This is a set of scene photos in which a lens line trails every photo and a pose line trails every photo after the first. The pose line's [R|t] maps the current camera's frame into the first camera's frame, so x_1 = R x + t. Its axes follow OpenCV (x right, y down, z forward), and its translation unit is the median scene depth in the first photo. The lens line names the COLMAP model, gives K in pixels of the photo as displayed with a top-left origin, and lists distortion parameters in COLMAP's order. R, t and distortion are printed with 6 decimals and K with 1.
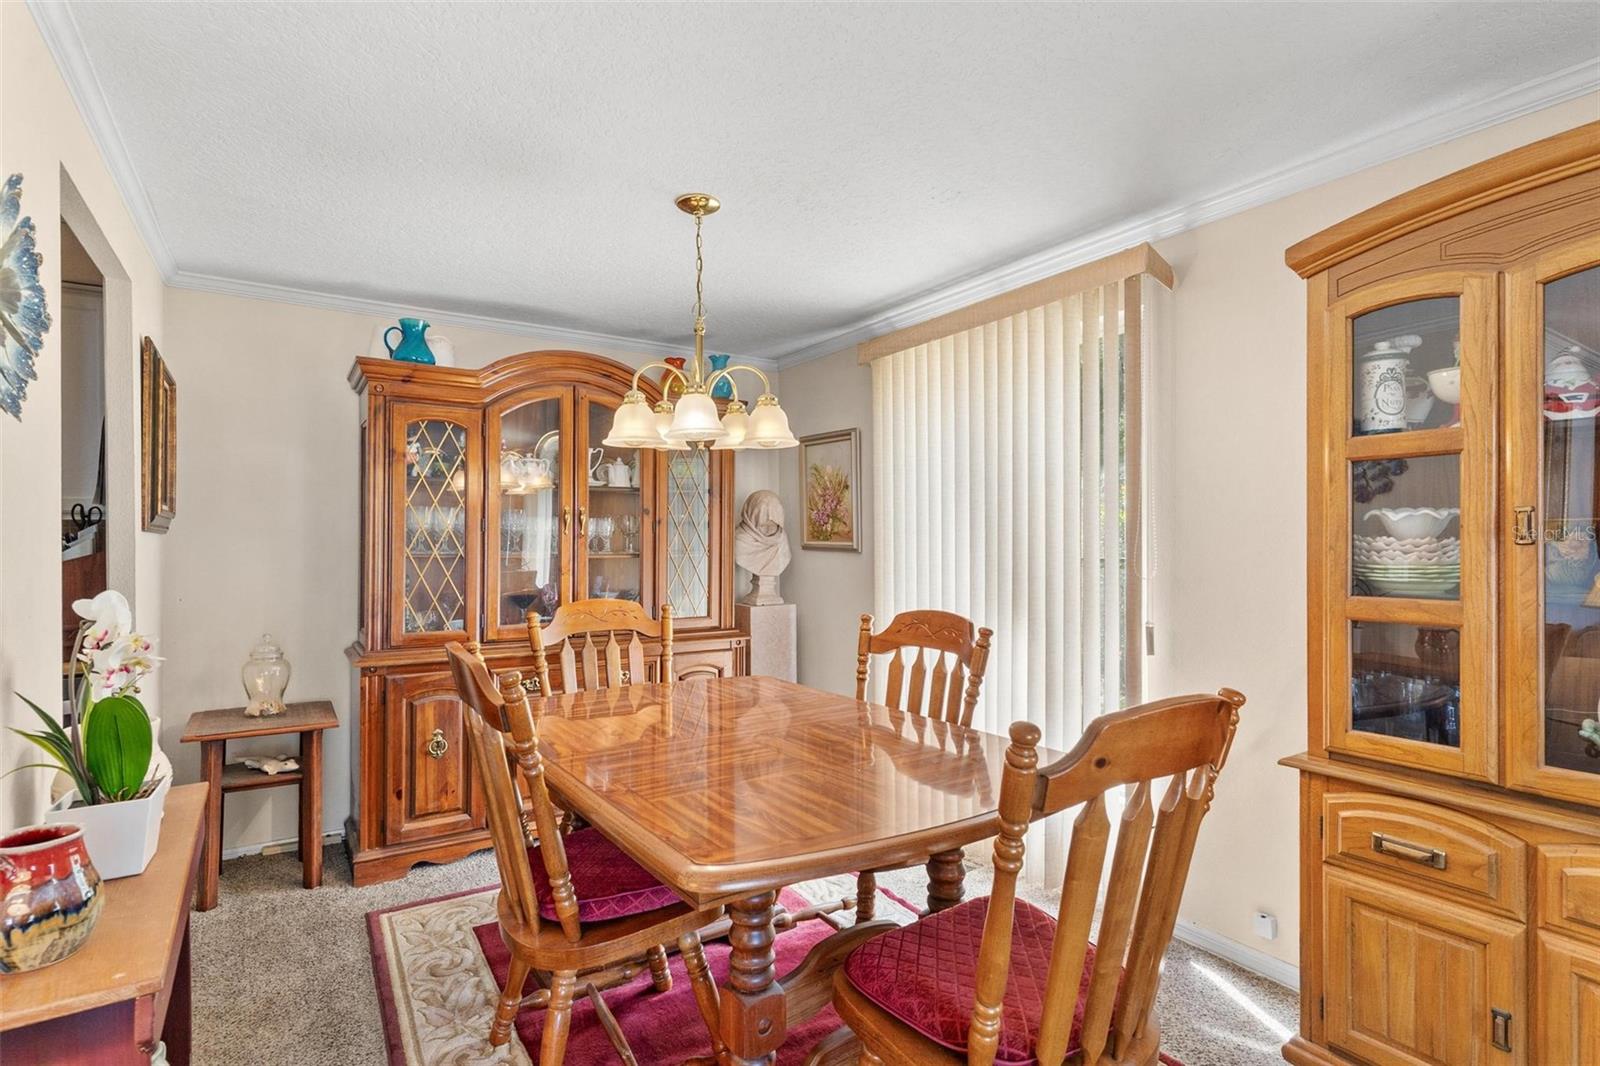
lens RADIAL K [[802.9, 0, 792.2], [0, 802.9, 524.3], [0, 0, 1]] dist [-0.009813, 0.001332]
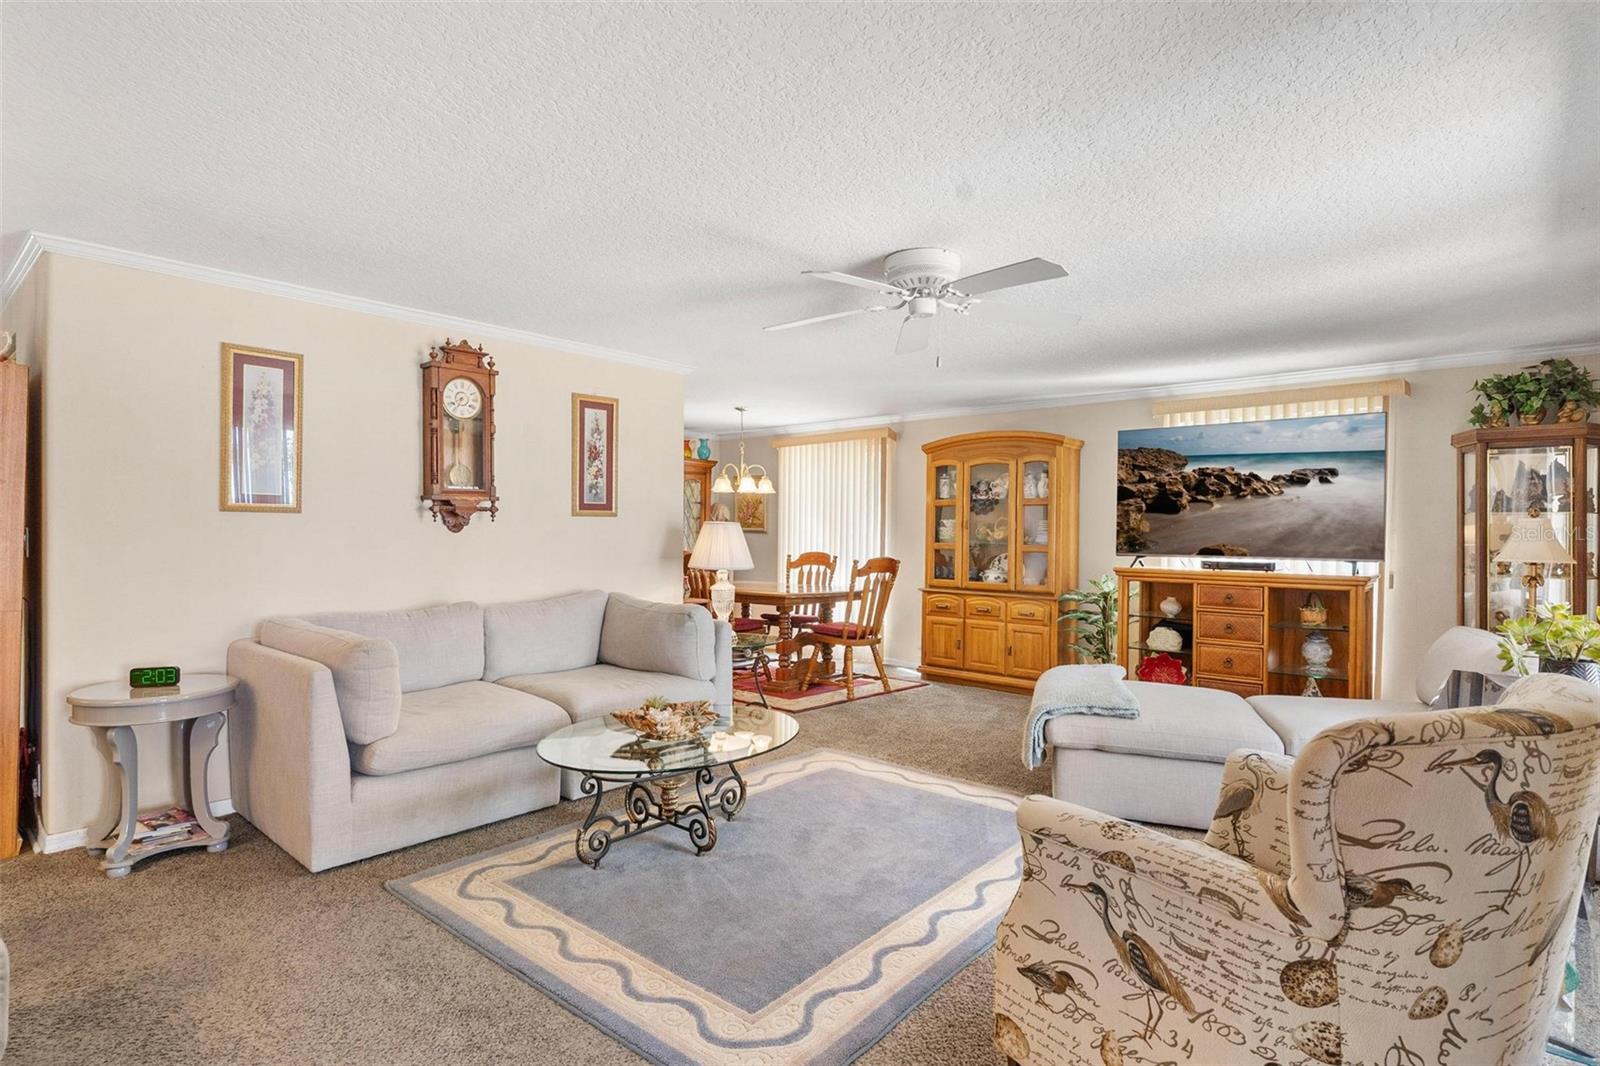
lens RADIAL K [[802.9, 0, 808.0], [0, 802.9, 525.5], [0, 0, 1]] dist [-0.009813, 0.001332]
pose [[0.960221, 0.016479, 0.278756, -0.888347], [-0.019161, 0.999793, 0.006899, -0.005073], [-0.278584, -0.011965, 0.960337, -2.372330]]
